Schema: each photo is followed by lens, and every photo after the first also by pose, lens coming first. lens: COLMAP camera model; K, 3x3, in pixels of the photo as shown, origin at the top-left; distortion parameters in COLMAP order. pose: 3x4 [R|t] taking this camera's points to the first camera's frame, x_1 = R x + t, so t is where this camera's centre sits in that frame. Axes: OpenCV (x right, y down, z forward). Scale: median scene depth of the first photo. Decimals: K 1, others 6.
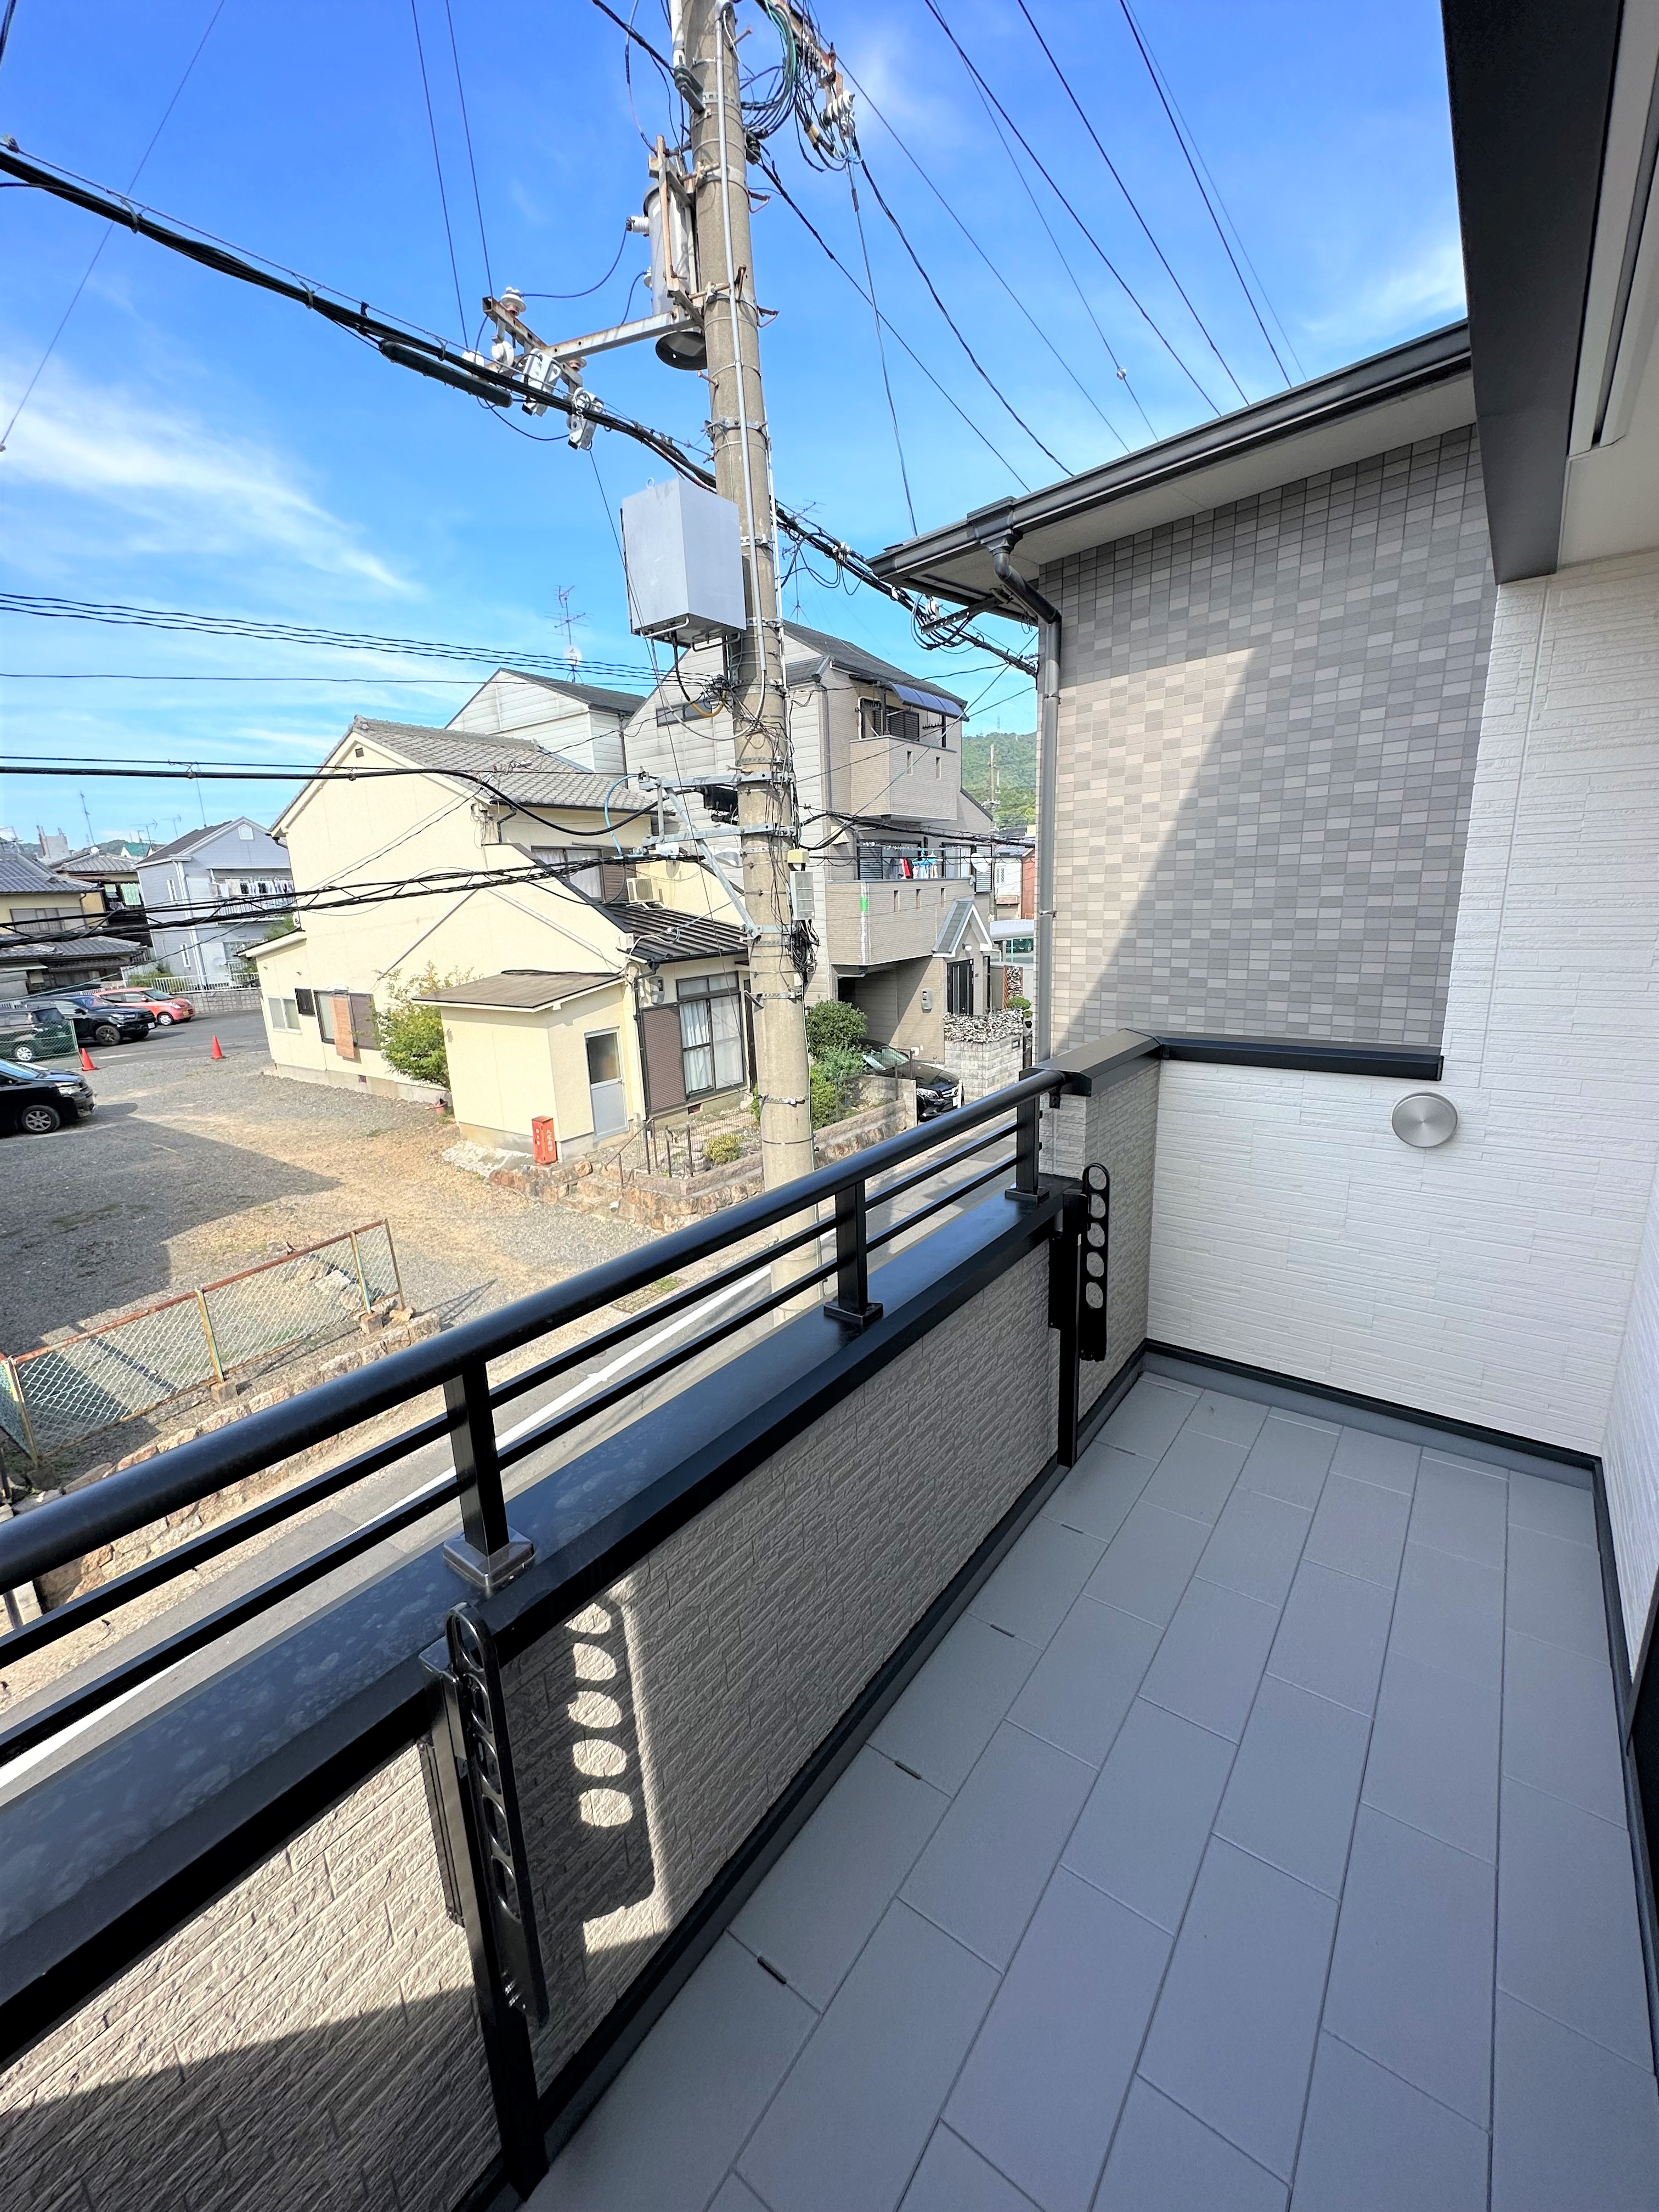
lens RADIAL K [[900.1, 0, 829.5], [0, 900.1, 1106.0], [0, 0, 1]] dist [-0.000616, -0.000127]
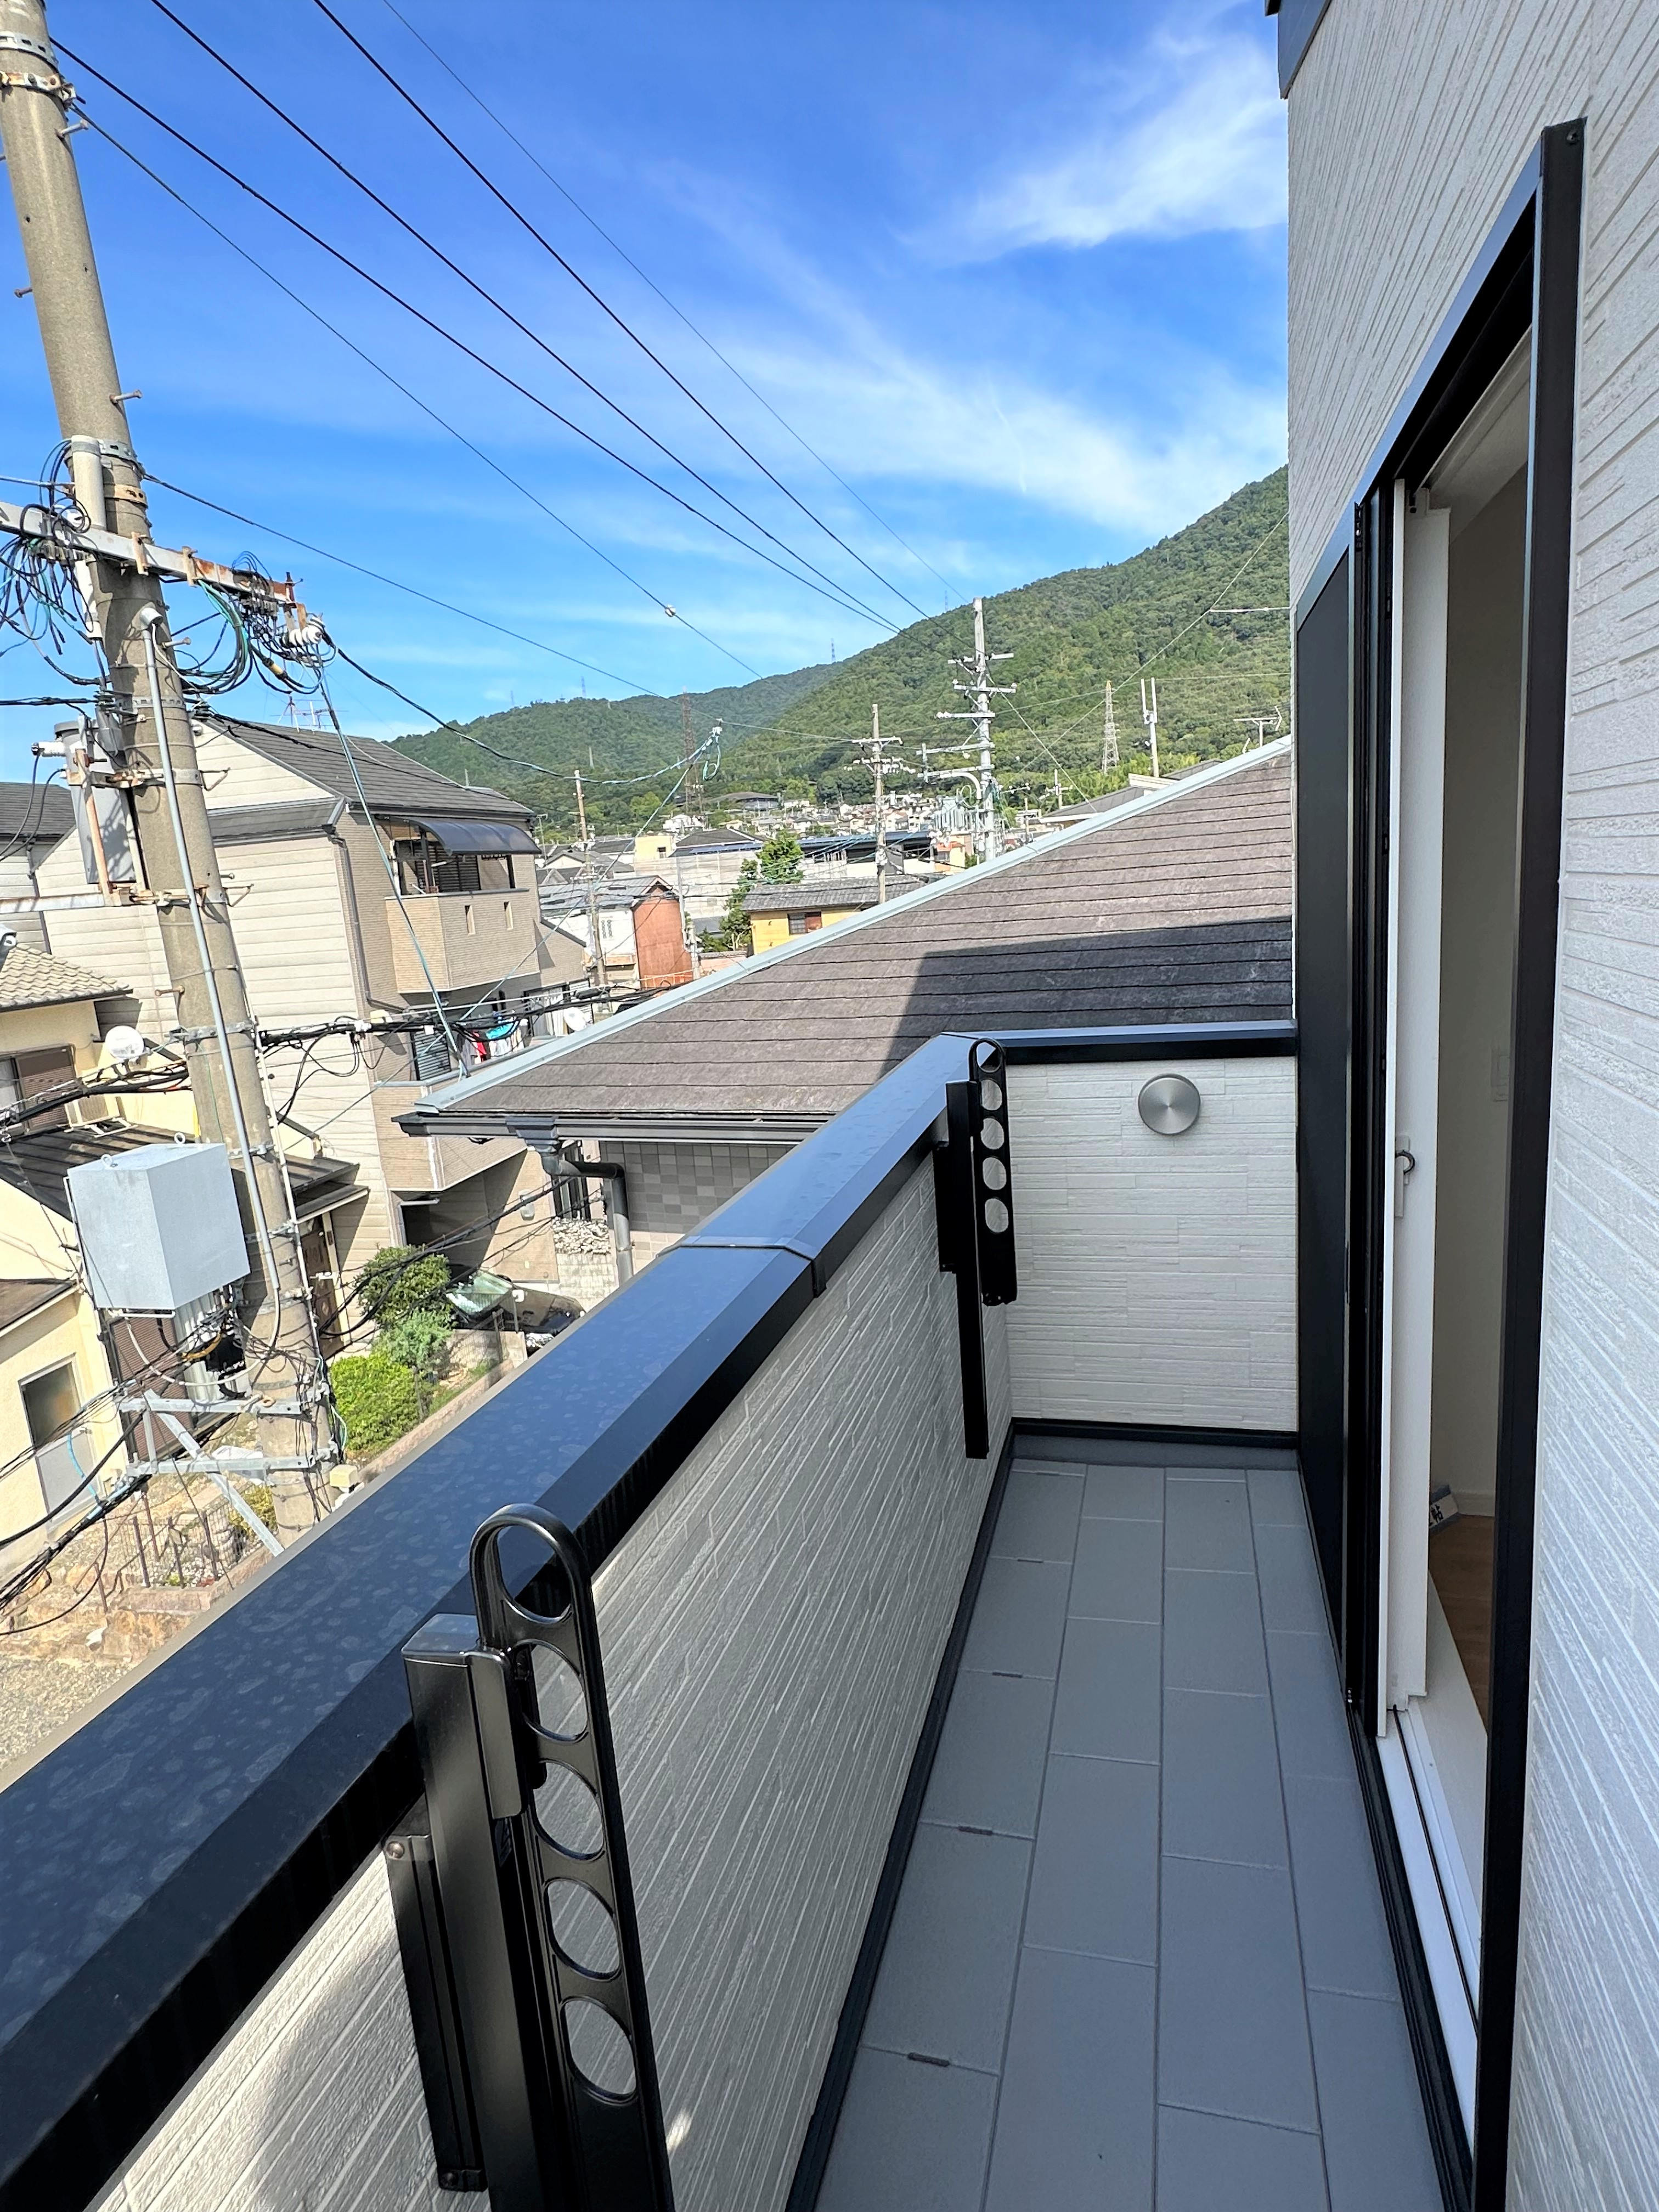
lens RADIAL K [[1195.3, 0, 829.5], [0, 1195.3, 1106.0], [0, 0, 1]] dist [-0.001135, 0.000029]
pose [[0.934632, -0.101506, 0.340822, 0.012259], [0.123414, 0.991416, -0.043167, -0.144443], [-0.333515, 0.082407, 0.939136, -0.059863]]
